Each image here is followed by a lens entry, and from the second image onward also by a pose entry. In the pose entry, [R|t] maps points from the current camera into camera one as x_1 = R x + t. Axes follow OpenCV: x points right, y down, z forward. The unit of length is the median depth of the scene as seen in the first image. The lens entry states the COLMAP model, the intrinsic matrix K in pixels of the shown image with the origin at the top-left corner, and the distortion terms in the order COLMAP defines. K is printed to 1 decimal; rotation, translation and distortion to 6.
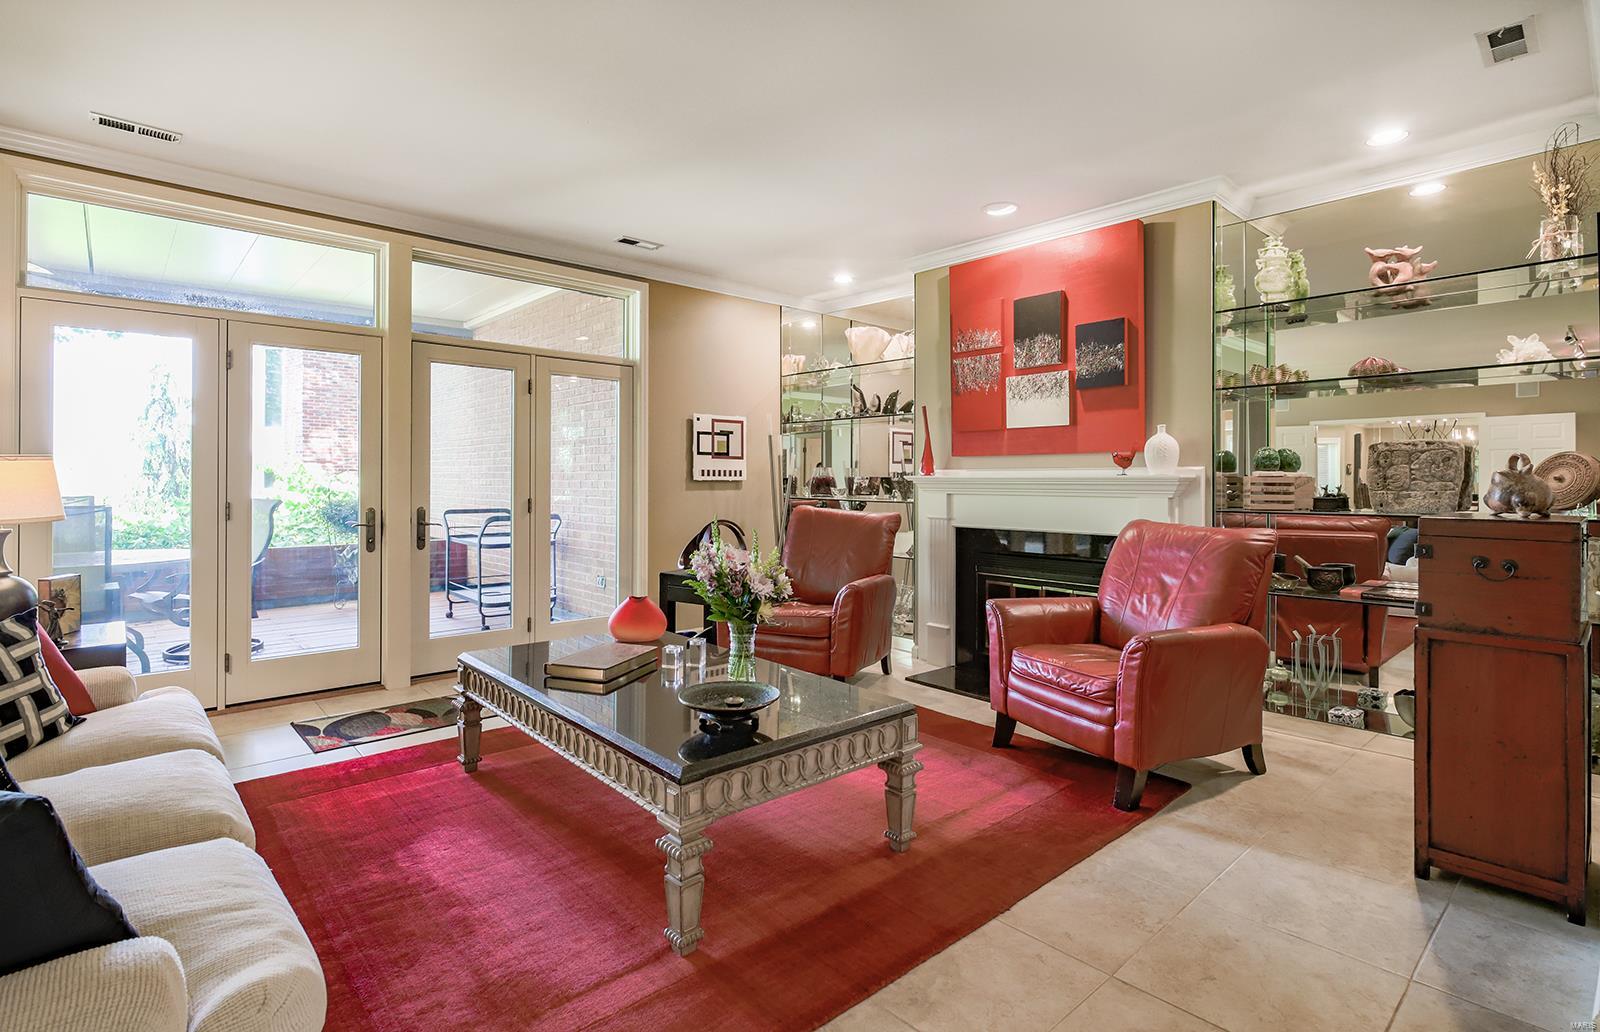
lens RADIAL K [[773.3, 0, 840.9], [0, 773.3, 476.8], [0, 0, 1]] dist [-0.000628, 0.000249]
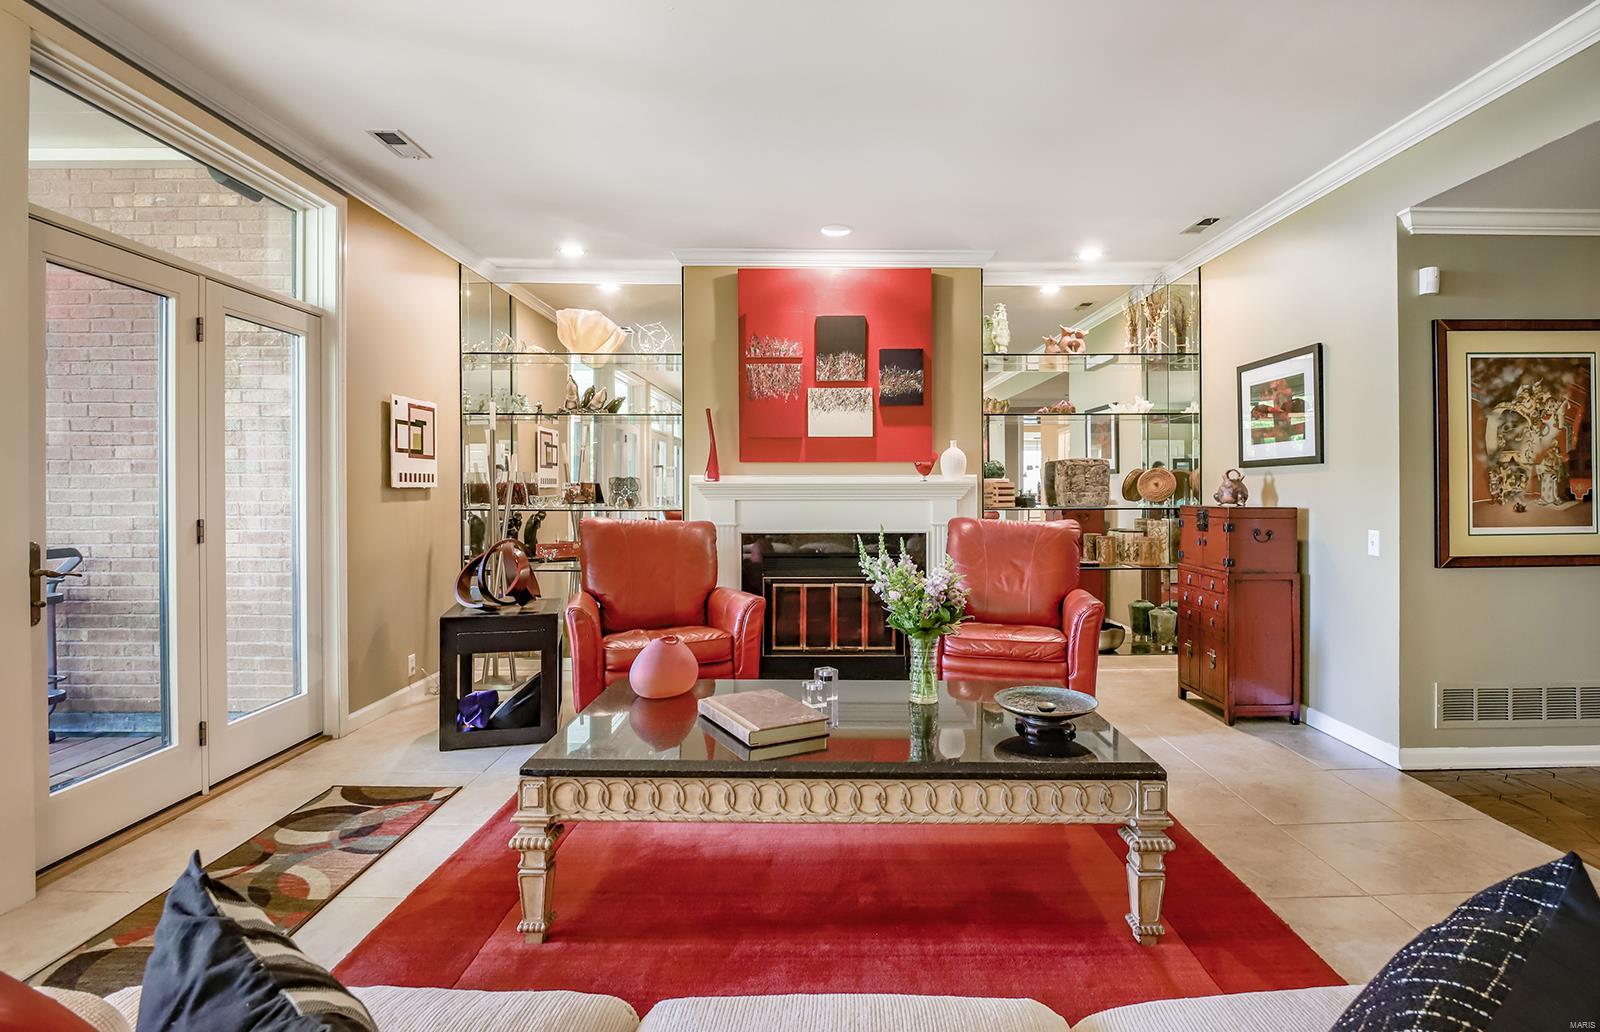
lens RADIAL K [[773.3, 0, 824.4], [0, 773.3, 484.5], [0, 0, 1]] dist [-0.000628, 0.000249]
pose [[0.675545, -0.003253, 0.737312, -0.549367], [-0.000165, 0.999990, 0.004563, -0.002234], [-0.737319, -0.003204, 0.675537, 0.273971]]
